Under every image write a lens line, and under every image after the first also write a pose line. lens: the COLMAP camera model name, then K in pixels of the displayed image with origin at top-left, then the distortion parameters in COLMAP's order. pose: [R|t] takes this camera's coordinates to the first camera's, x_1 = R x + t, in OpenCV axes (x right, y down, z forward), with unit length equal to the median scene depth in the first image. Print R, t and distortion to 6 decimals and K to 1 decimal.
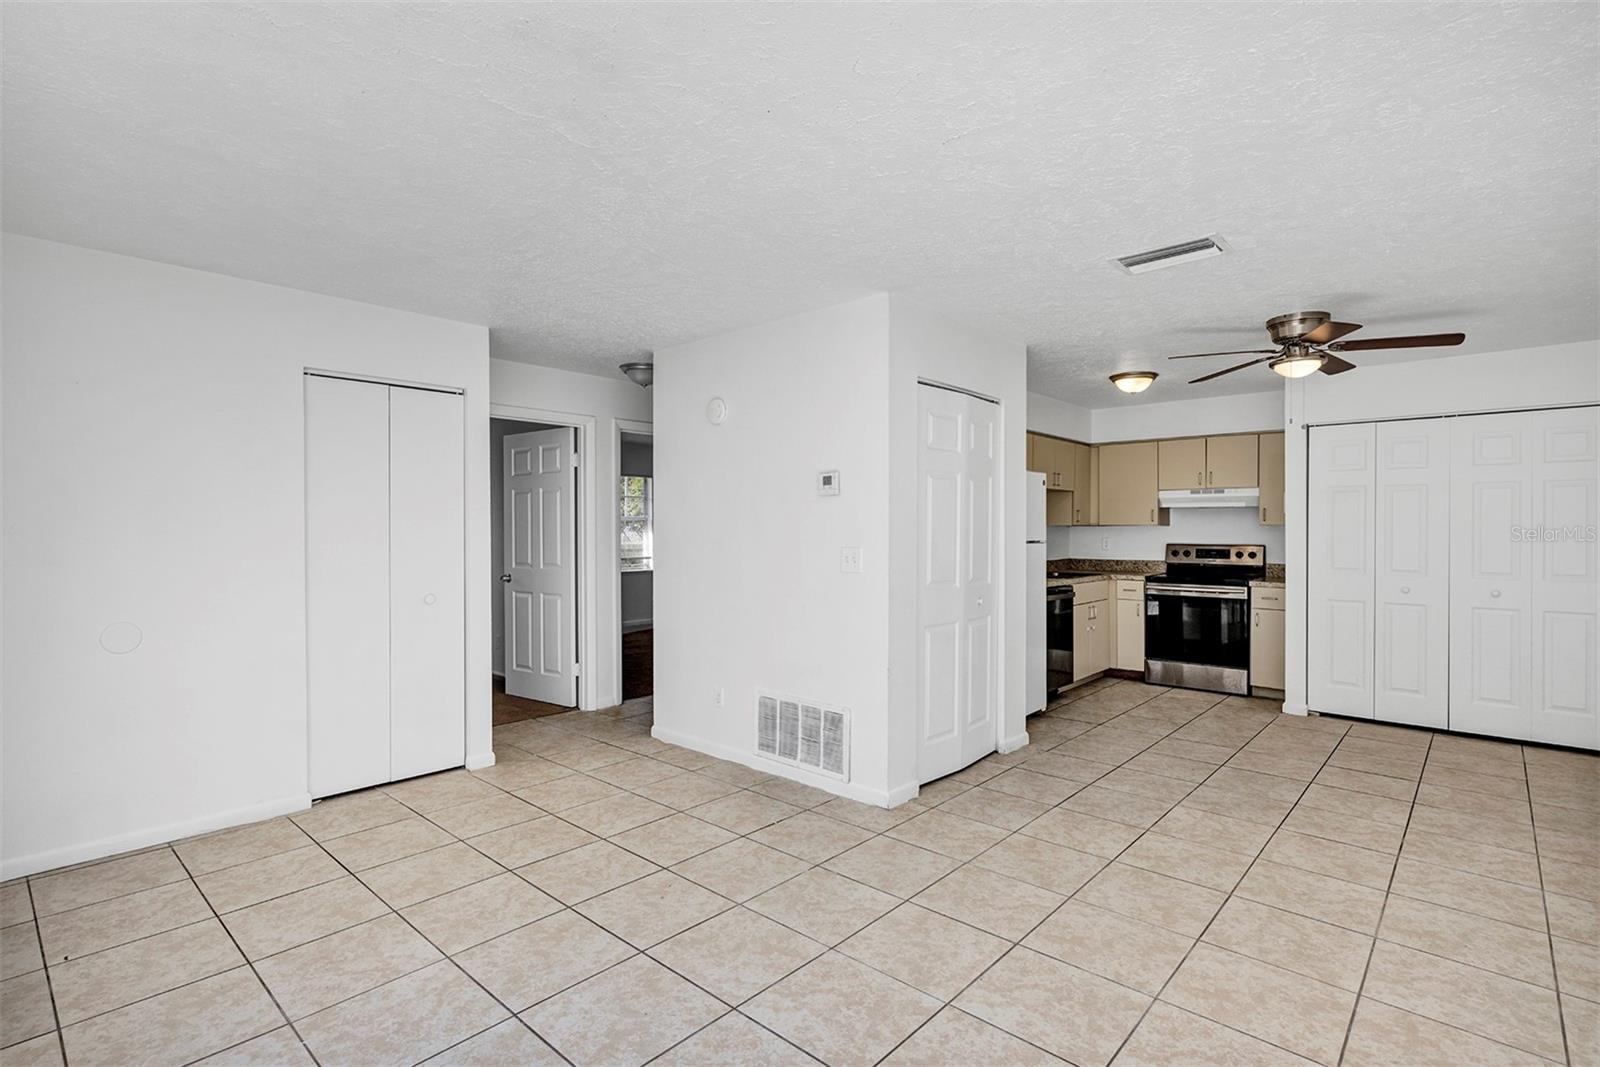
lens RADIAL K [[764.6, 0, 784.5], [0, 764.6, 527.0], [0, 0, 1]] dist [0.002648, 0.000794]
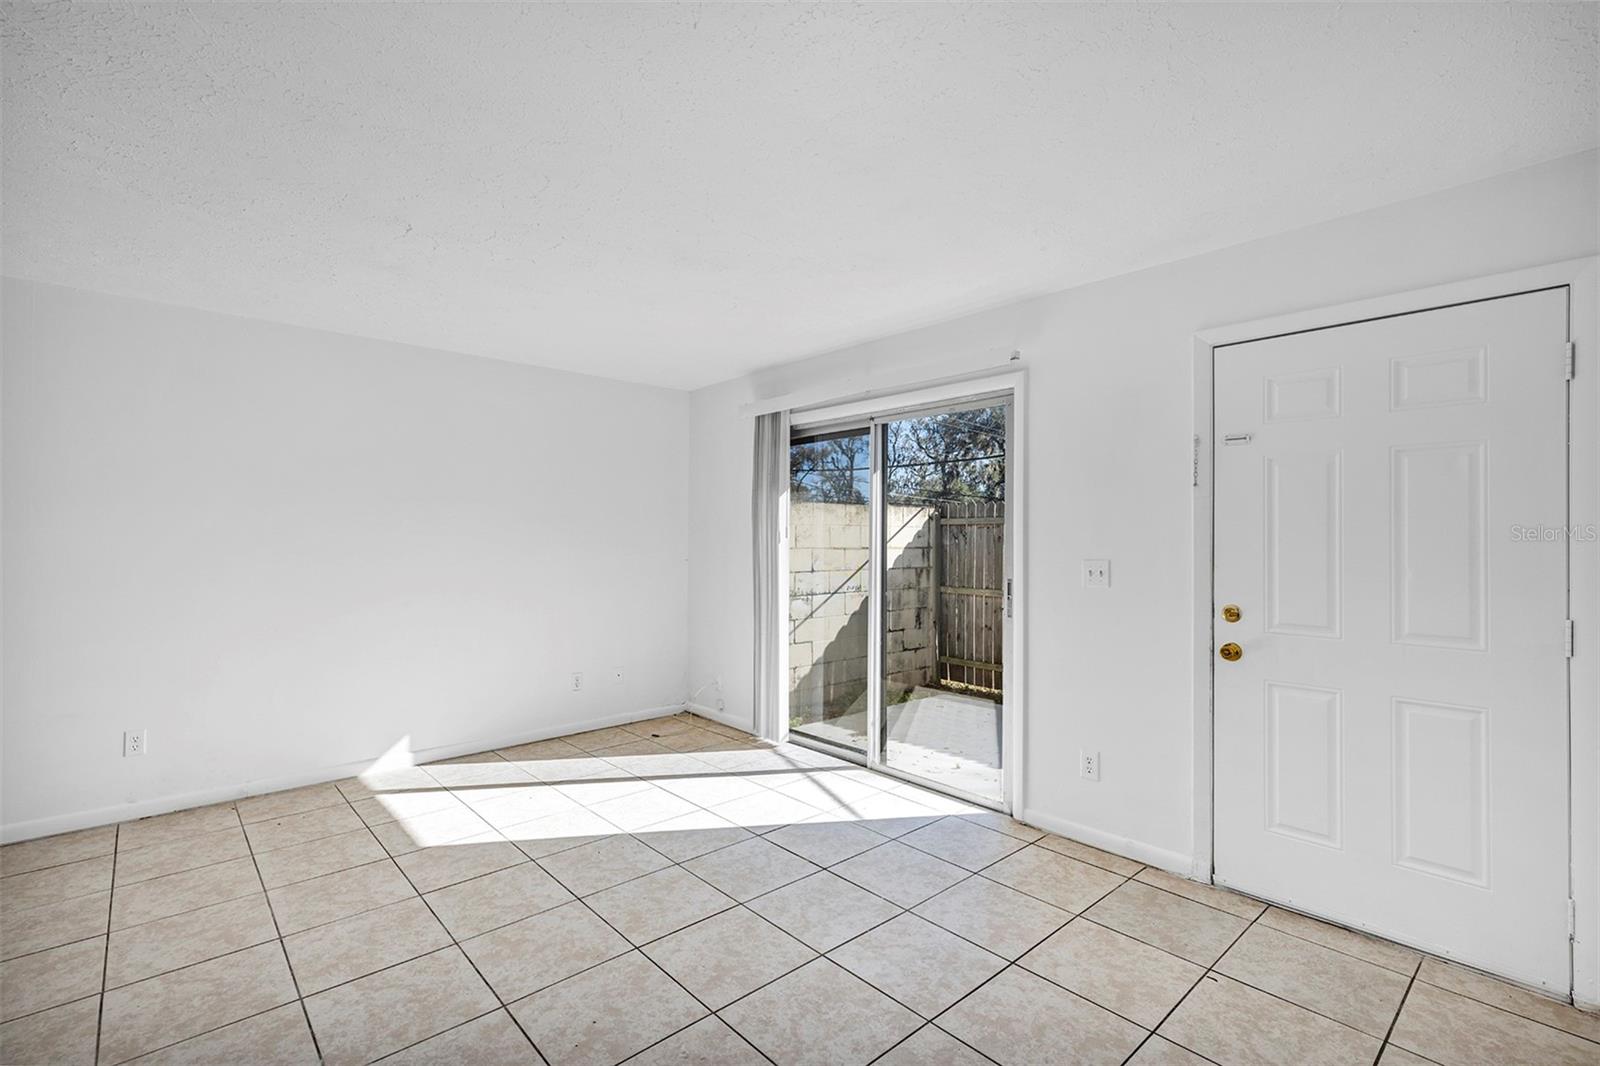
lens RADIAL K [[728.8, 0, 786.5], [0, 728.8, 535.6], [0, 0, 1]] dist [0.011915, 0.000275]
pose [[-0.994706, -0.002155, 0.102744, -0.534927], [-0.002348, 0.999996, -0.001764, 0.002593], [-0.102739, -0.001996, -0.994706, 2.155894]]
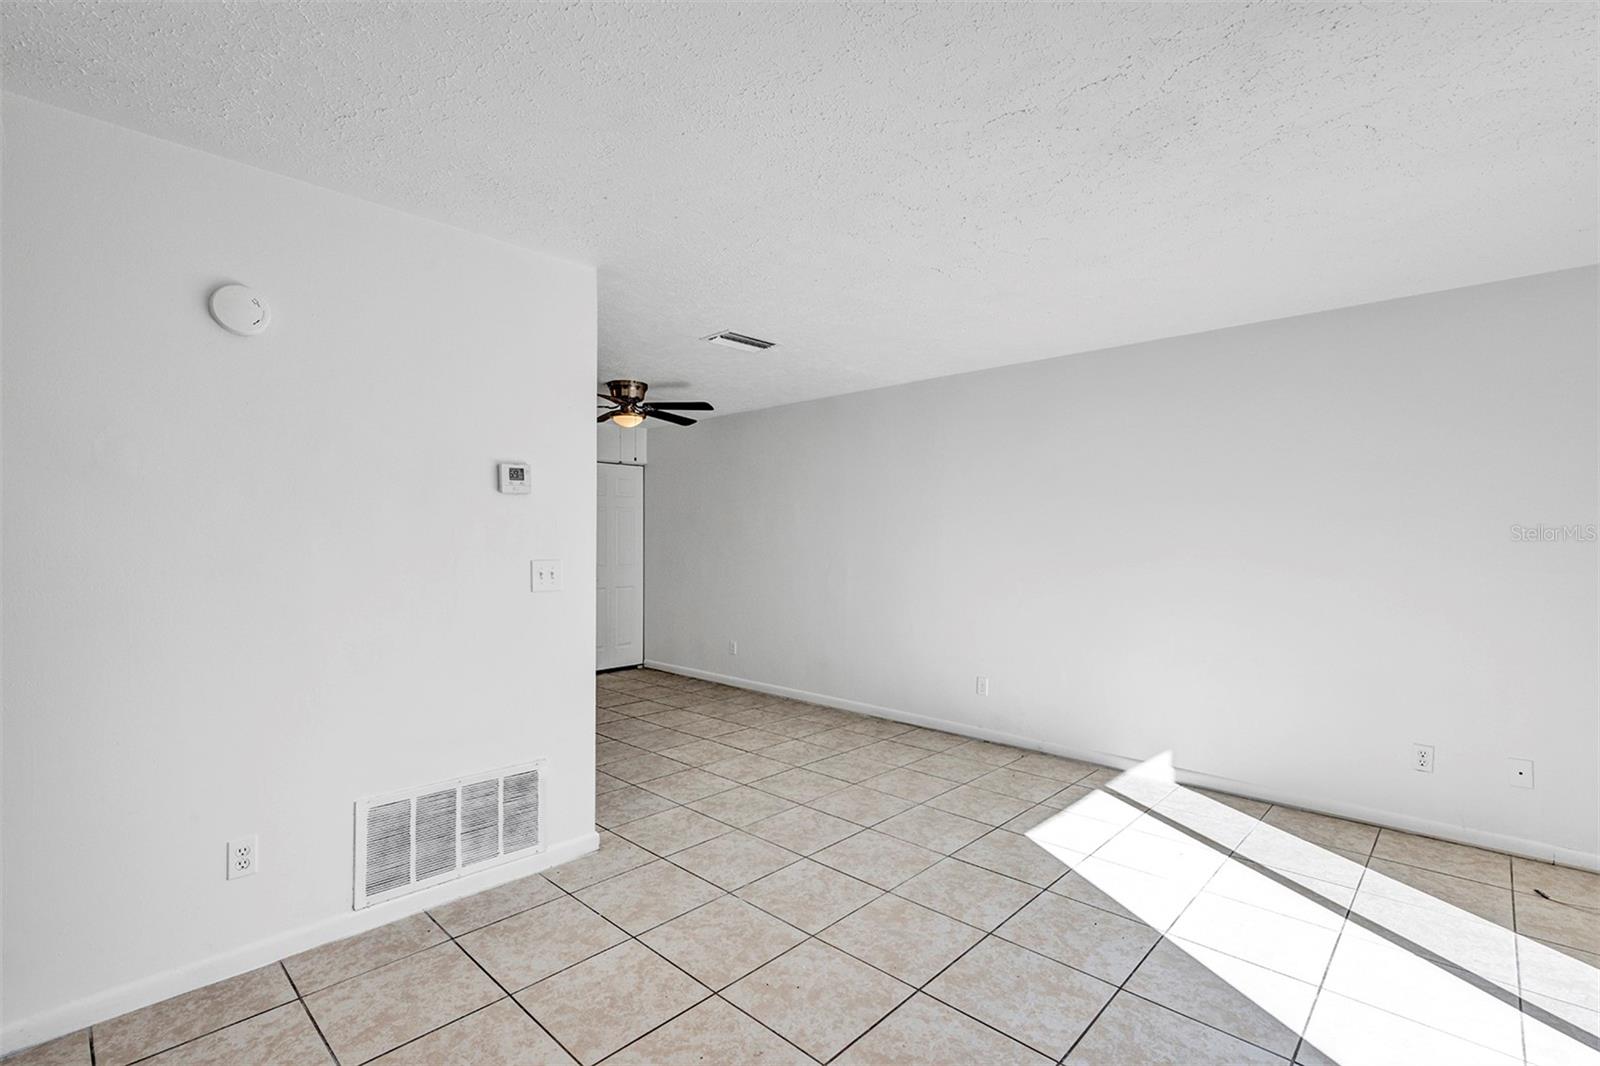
lens RADIAL K [[728.8, 0, 797.7], [0, 728.8, 544.4], [0, 0, 1]] dist [0.011915, 0.000275]
pose [[0.015180, -0.009457, 0.999840, -1.187753], [-0.004563, 0.999944, 0.009527, 0.002553], [-0.999874, -0.004707, 0.015136, 1.251785]]
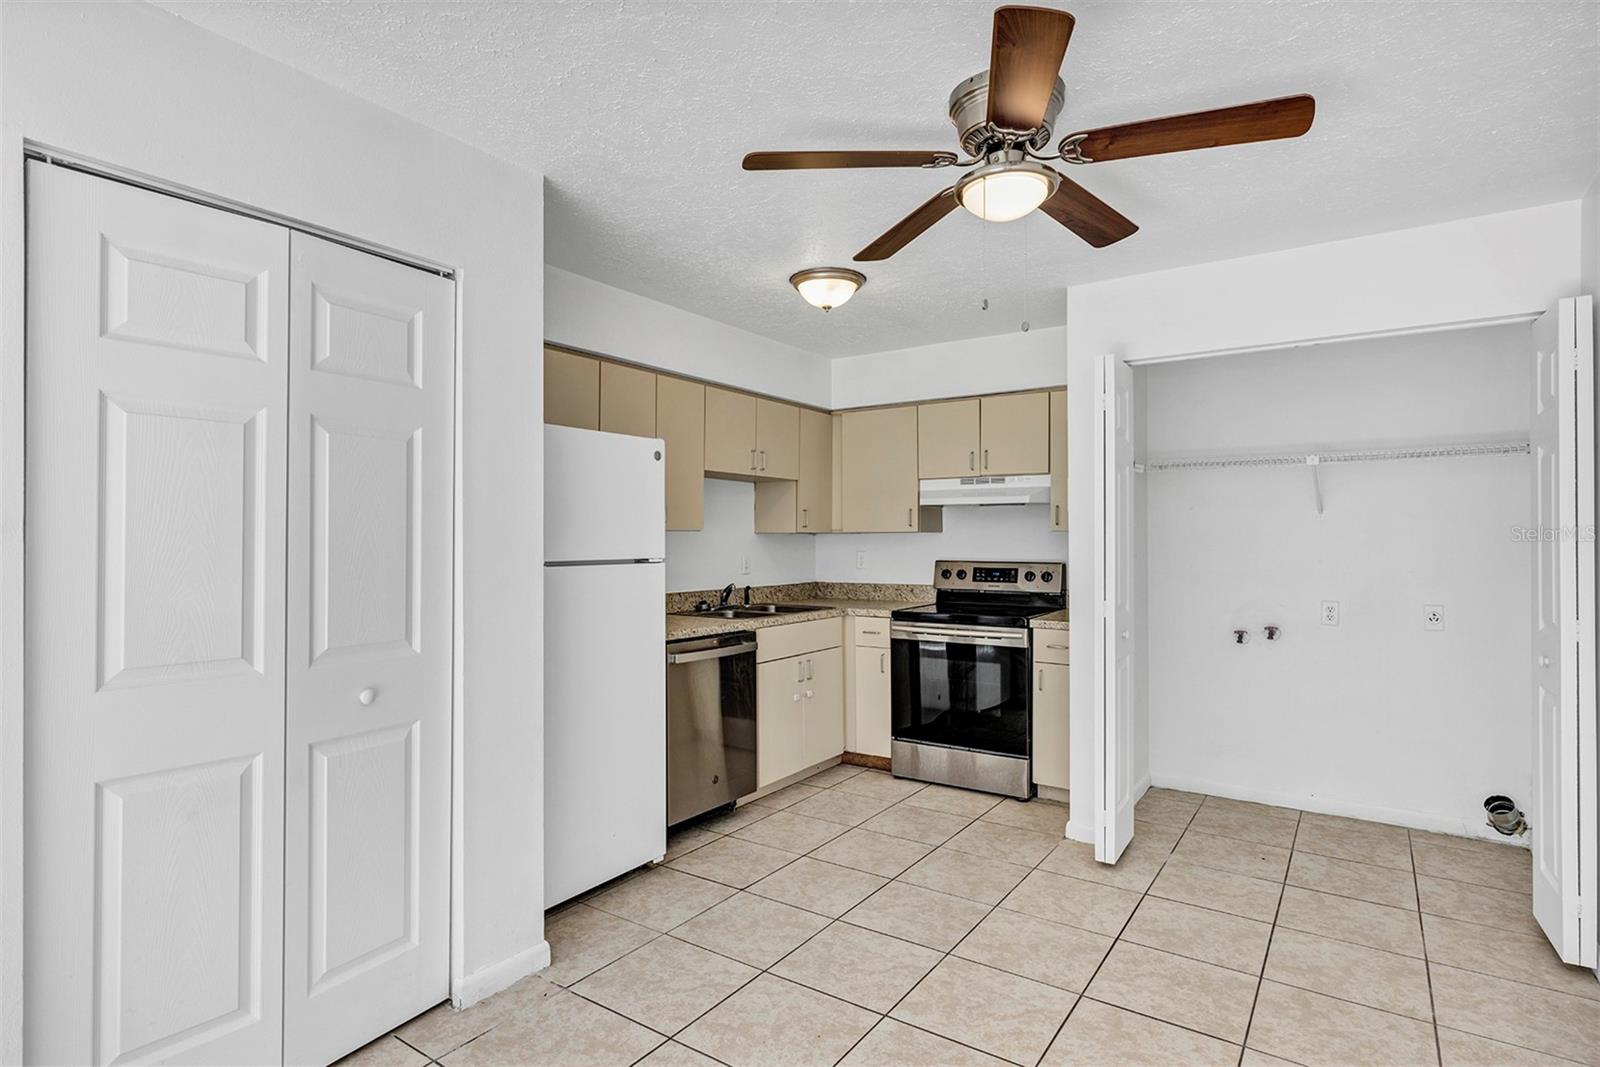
lens RADIAL K [[837.7, 0, 777.5], [0, 837.7, 533.9], [0, 0, 1]] dist [0.004380, -0.003464]
pose [[0.991643, -0.002378, 0.128987, 0.075796], [0.002989, 0.999985, -0.004542, 0.000600], [-0.128974, 0.004889, 0.991636, 0.082582]]
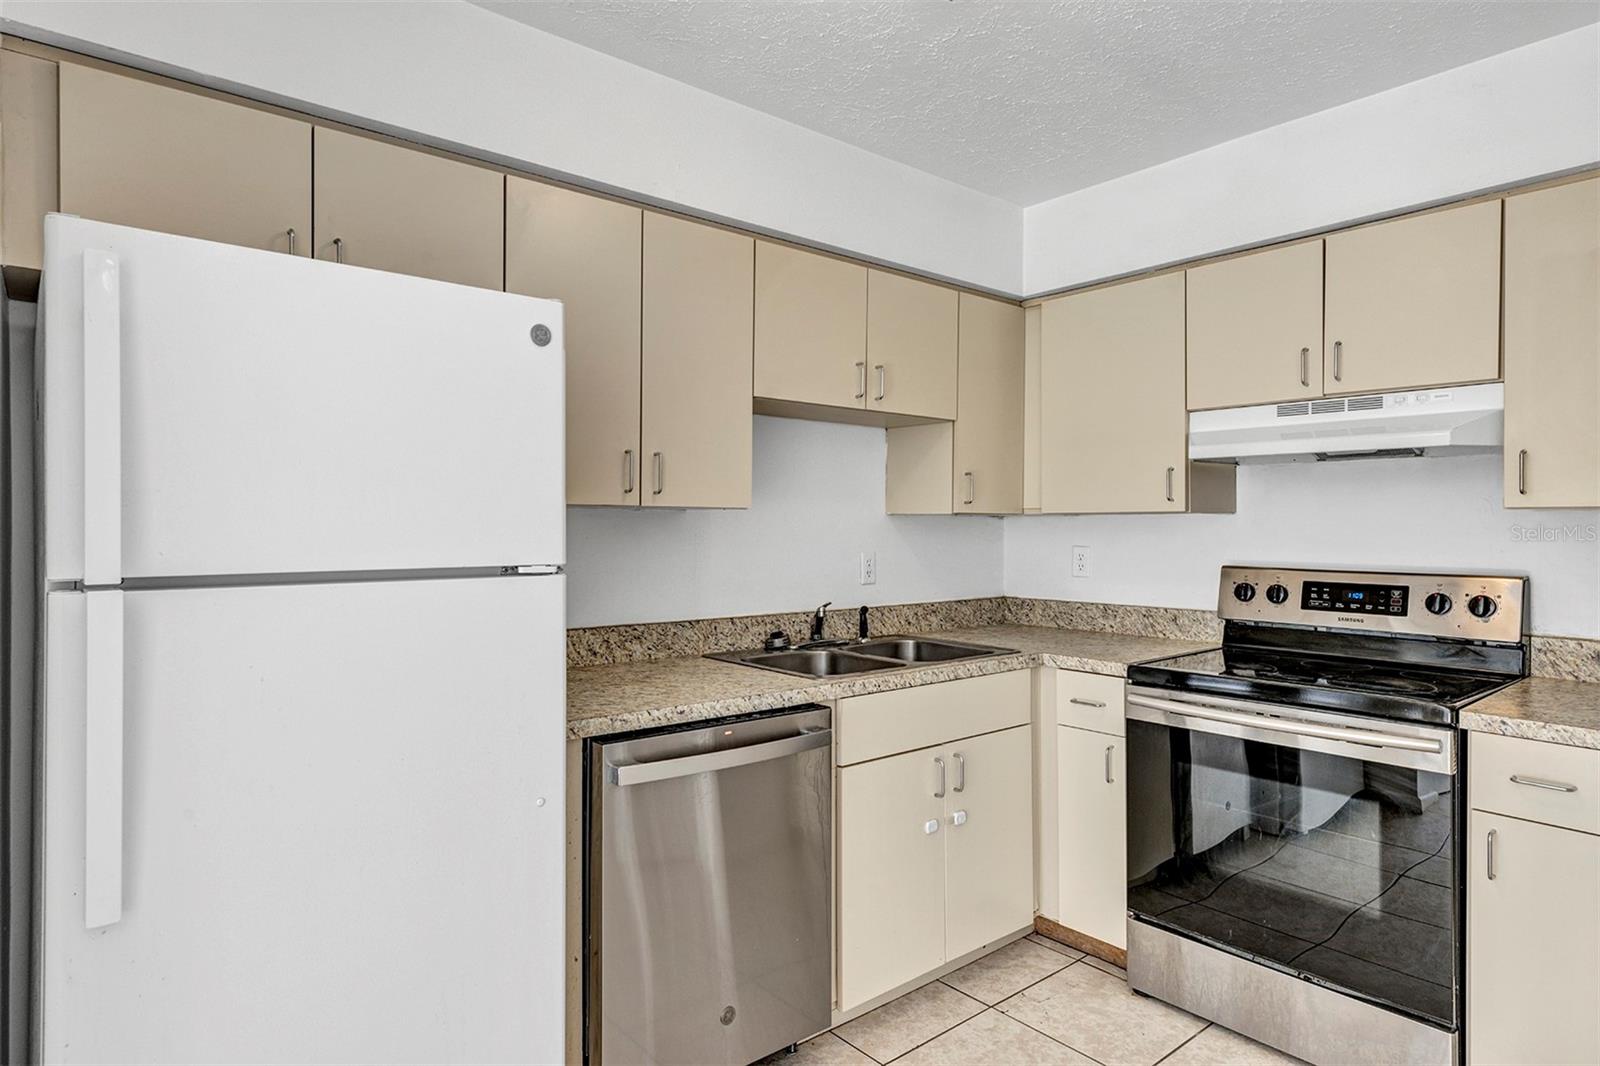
lens RADIAL K [[915.2, 0, 776.6], [0, 915.2, 524.5], [0, 0, 1]] dist [0.014913, -0.001822]
pose [[0.990661, -0.000169, -0.136347, 0.099764], [0.000127, 1.000000, -0.000316, 0.000947], [0.136347, 0.000296, 0.990661, 0.155606]]
